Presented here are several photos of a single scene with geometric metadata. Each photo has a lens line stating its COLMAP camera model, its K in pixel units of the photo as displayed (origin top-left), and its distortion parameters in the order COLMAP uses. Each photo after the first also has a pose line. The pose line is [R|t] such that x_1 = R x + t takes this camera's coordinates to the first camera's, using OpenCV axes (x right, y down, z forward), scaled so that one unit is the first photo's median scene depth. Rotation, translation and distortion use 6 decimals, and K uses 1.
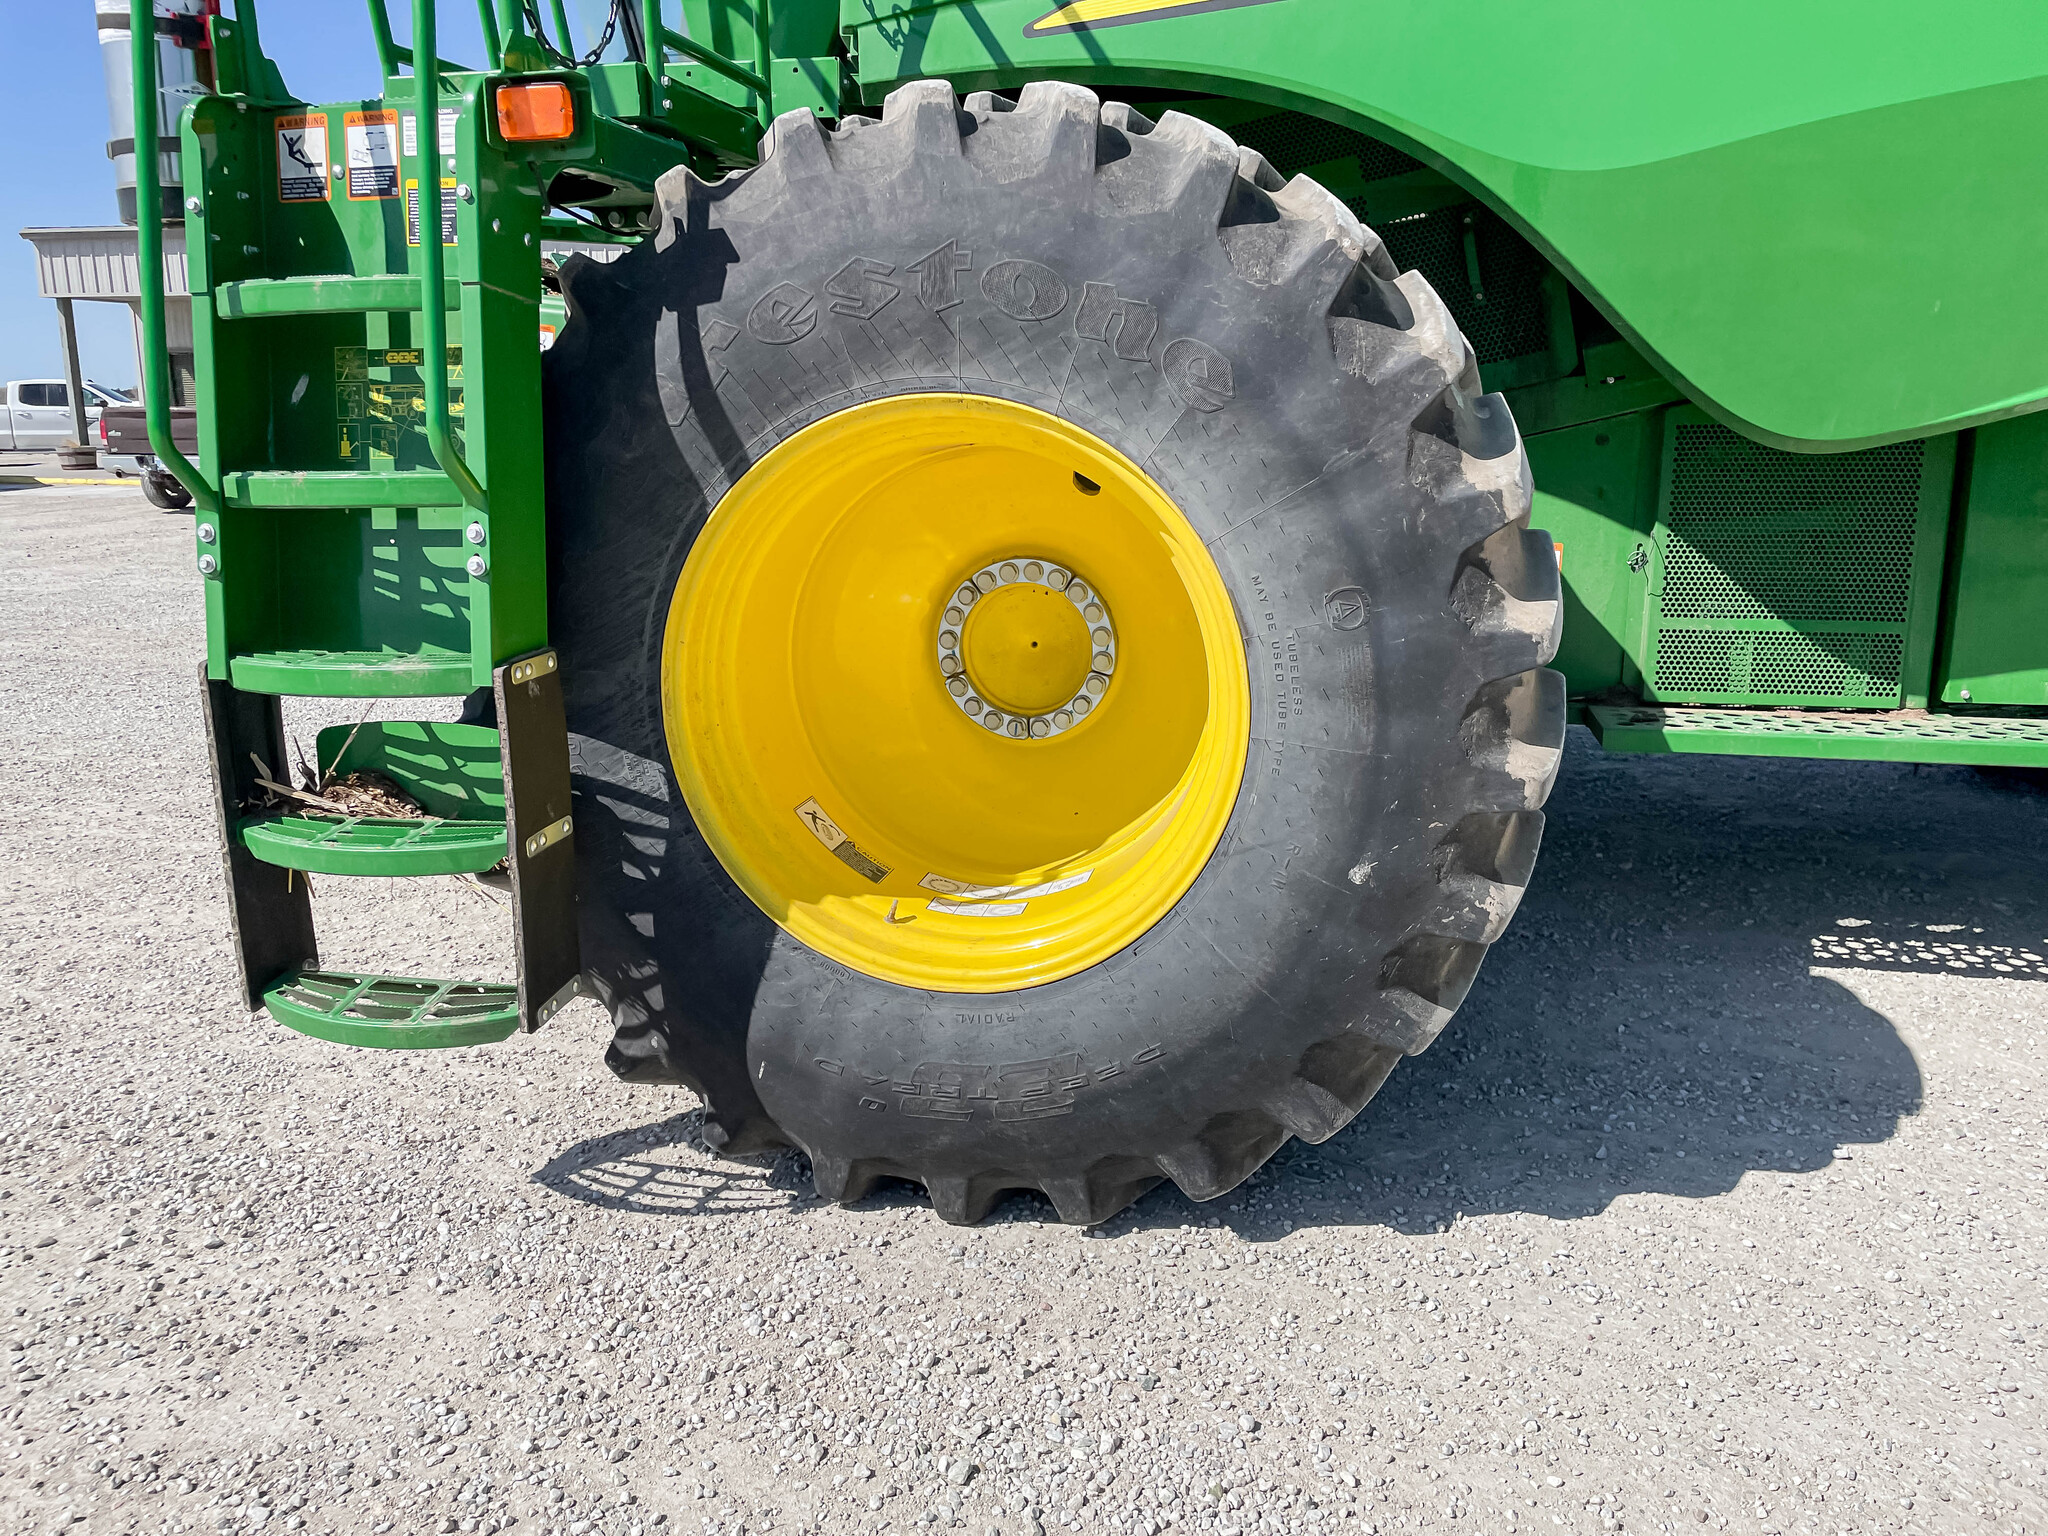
lens RADIAL K [[1524.8, 0, 1016.5], [0, 1524.8, 771.6], [0, 0, 1]] dist [0.080216, -0.094180]
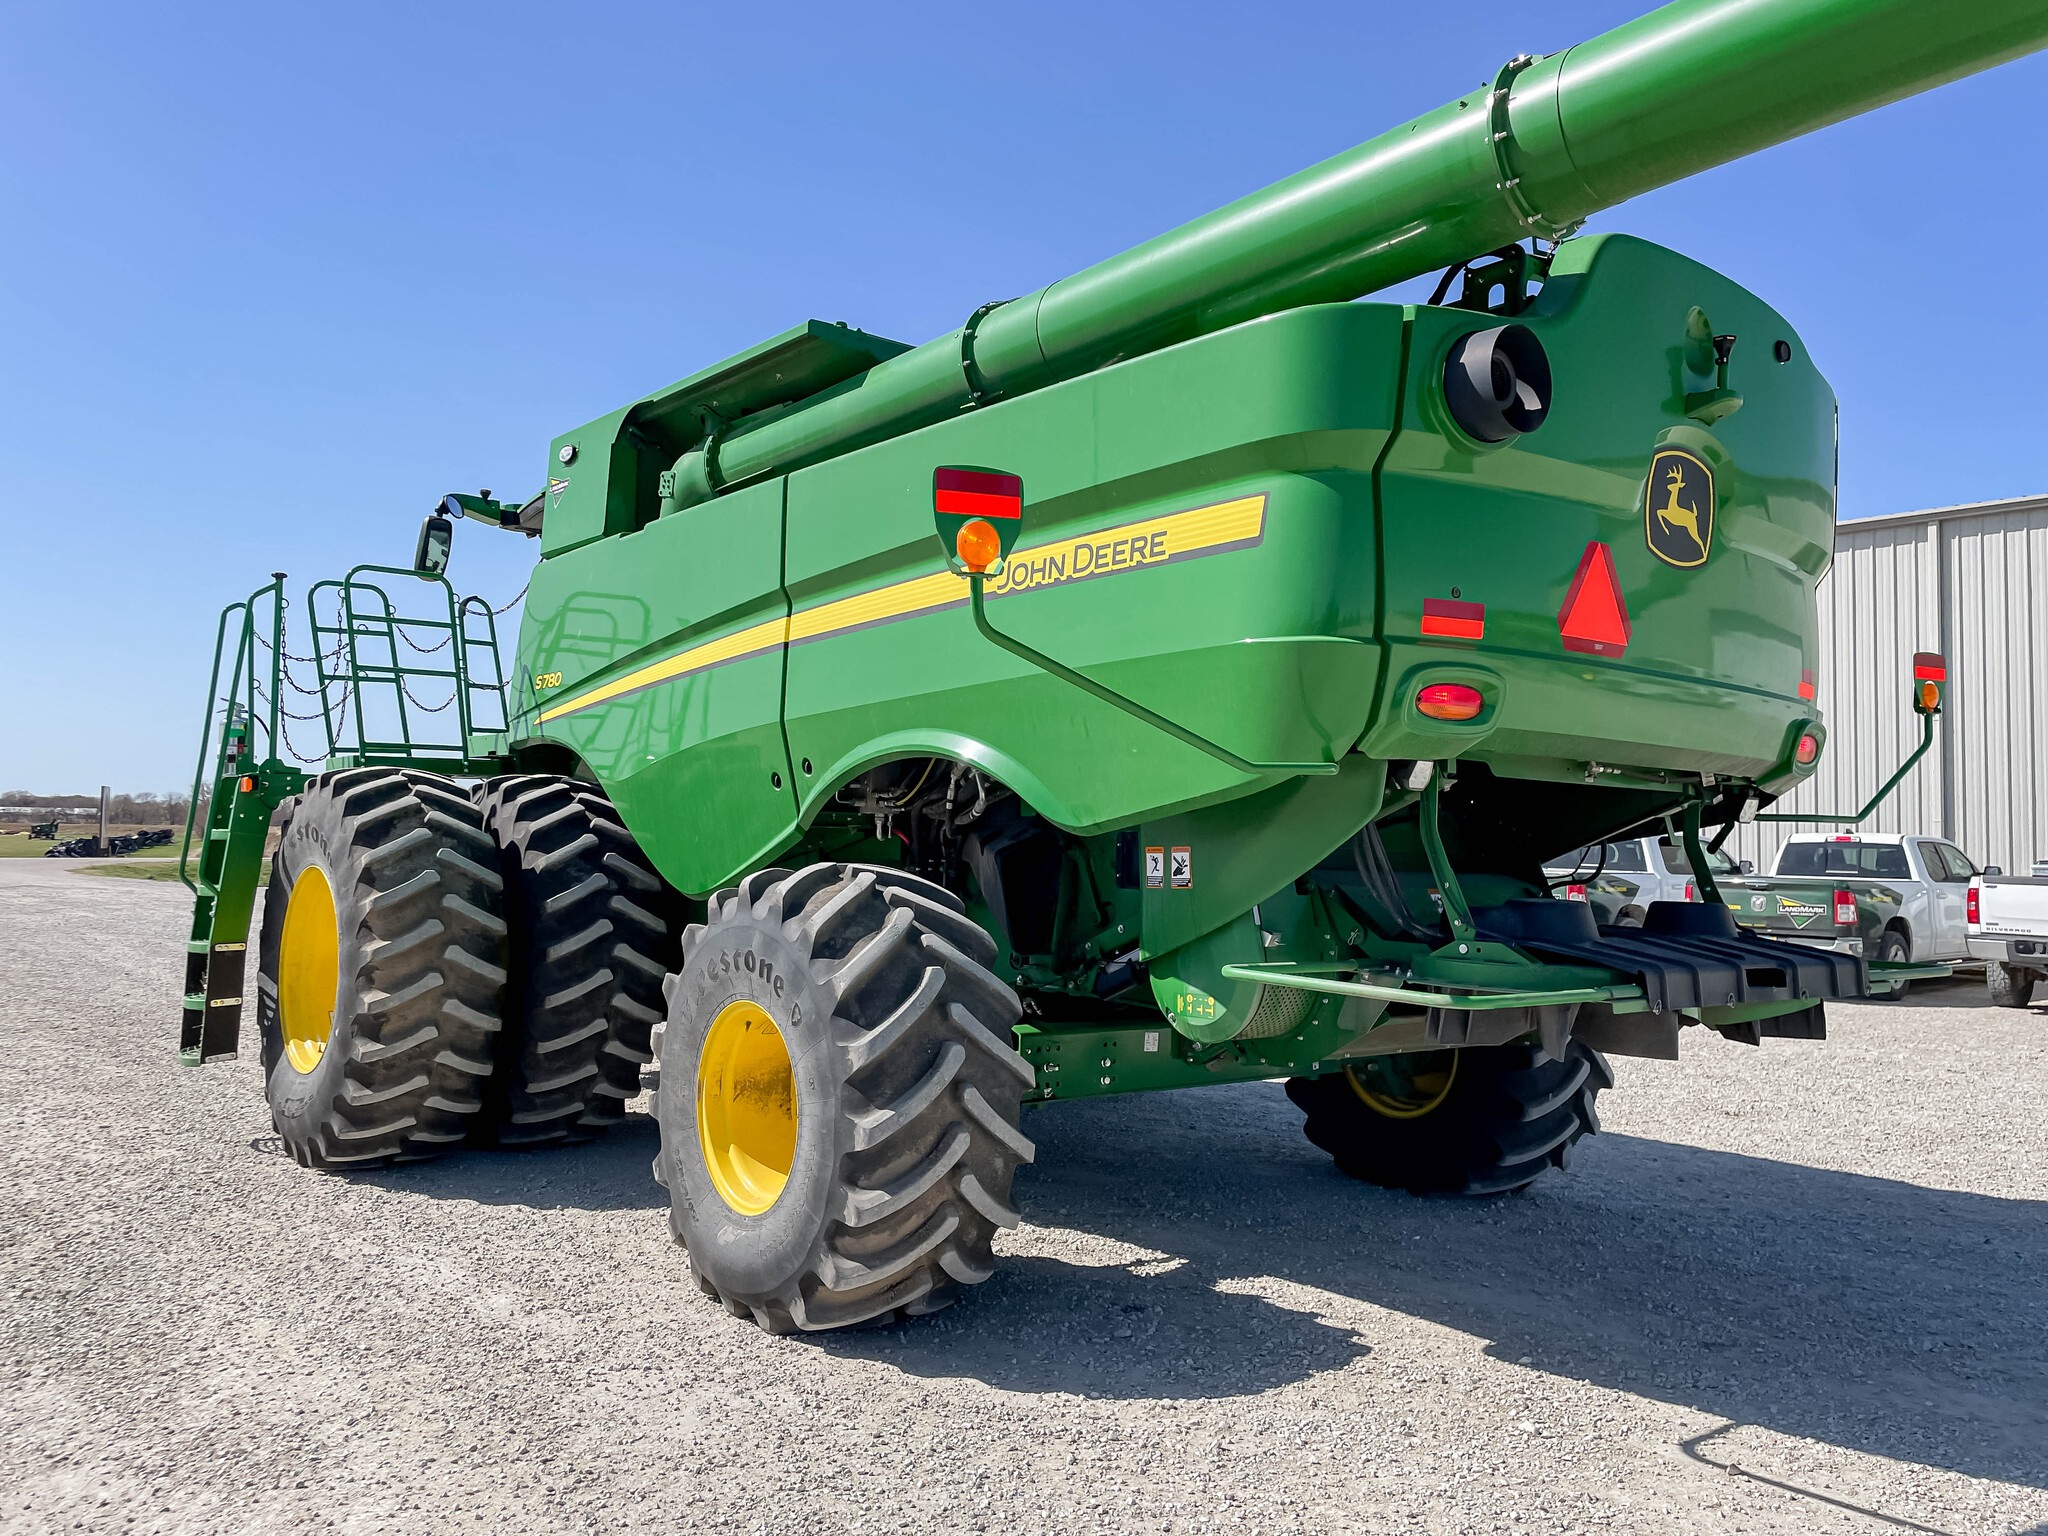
lens RADIAL K [[1524.8, 0, 1016.4], [0, 1524.8, 753.8], [0, 0, 1]] dist [0.080216, -0.094180]
pose [[0.790739, -0.019841, -0.611831, 2.810733], [-0.154018, 0.960874, -0.230215, 0.032559], [0.592461, 0.276273, 0.756745, -0.546356]]
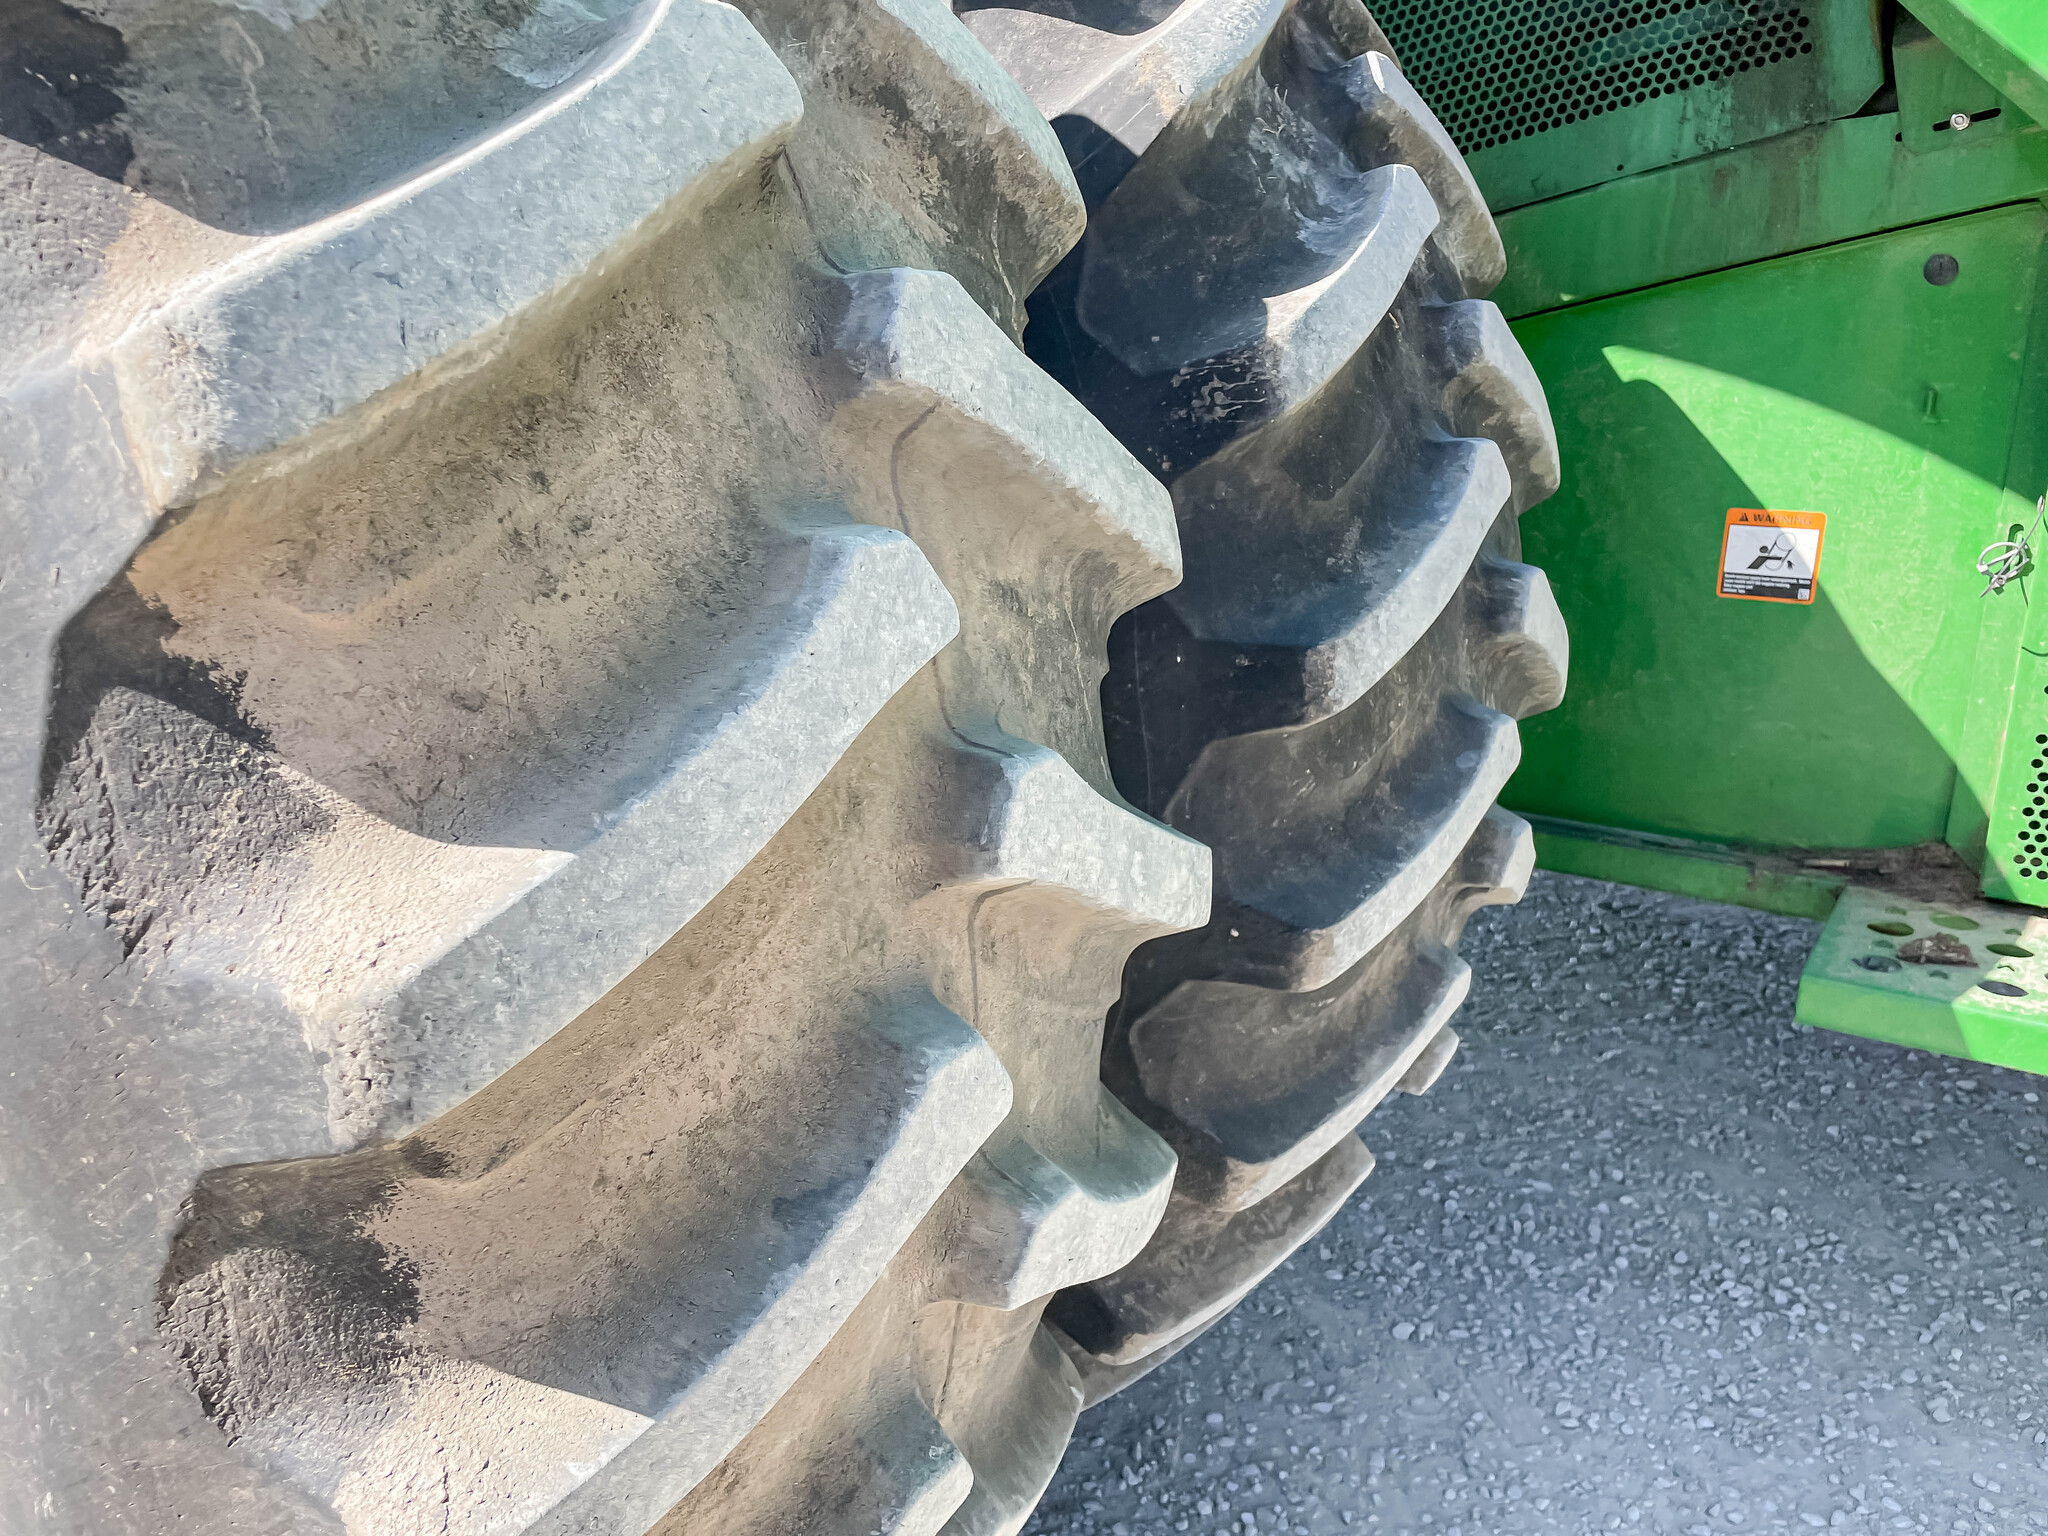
lens RADIAL K [[1524.8, 0, 1015.8], [0, 1524.8, 770.1], [0, 0, 1]] dist [0.080216, -0.094180]
pose [[0.926248, 0.110837, -0.360248, 0.456719], [-0.085920, 0.992711, 0.084512, -0.137562], [0.366990, -0.047327, 0.929020, 0.742506]]
